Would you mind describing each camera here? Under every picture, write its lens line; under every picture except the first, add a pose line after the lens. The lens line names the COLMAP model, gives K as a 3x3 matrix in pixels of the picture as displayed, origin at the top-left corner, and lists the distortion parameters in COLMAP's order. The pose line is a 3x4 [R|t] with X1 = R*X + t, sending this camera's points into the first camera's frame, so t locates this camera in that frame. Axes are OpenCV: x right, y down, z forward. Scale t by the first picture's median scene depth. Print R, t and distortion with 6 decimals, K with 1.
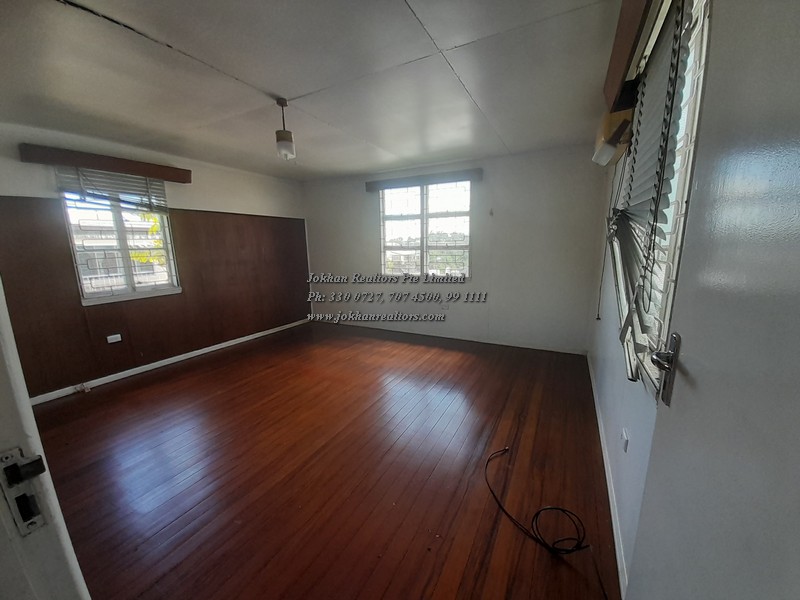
lens RADIAL K [[317.0, 0, 405.8], [0, 317.0, 304.6], [0, 0, 1]] dist [0.019516, -0.016062]
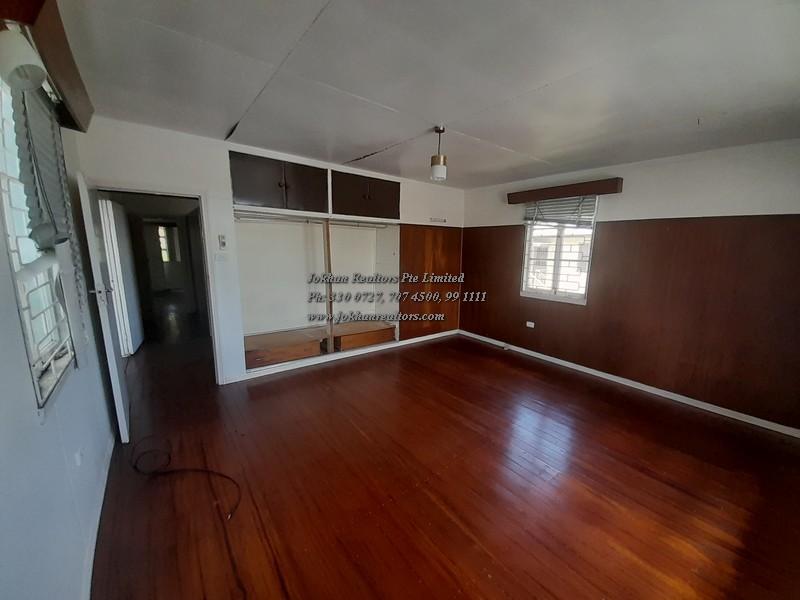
lens RADIAL K [[317.0, 0, 405.8], [0, 317.0, 304.6], [0, 0, 1]] dist [0.019516, -0.016062]
pose [[-0.407946, 0.165815, -0.897822, 0.484752], [-0.188149, 0.946995, 0.260386, -0.221560], [0.893409, 0.275148, -0.355125, 0.967779]]
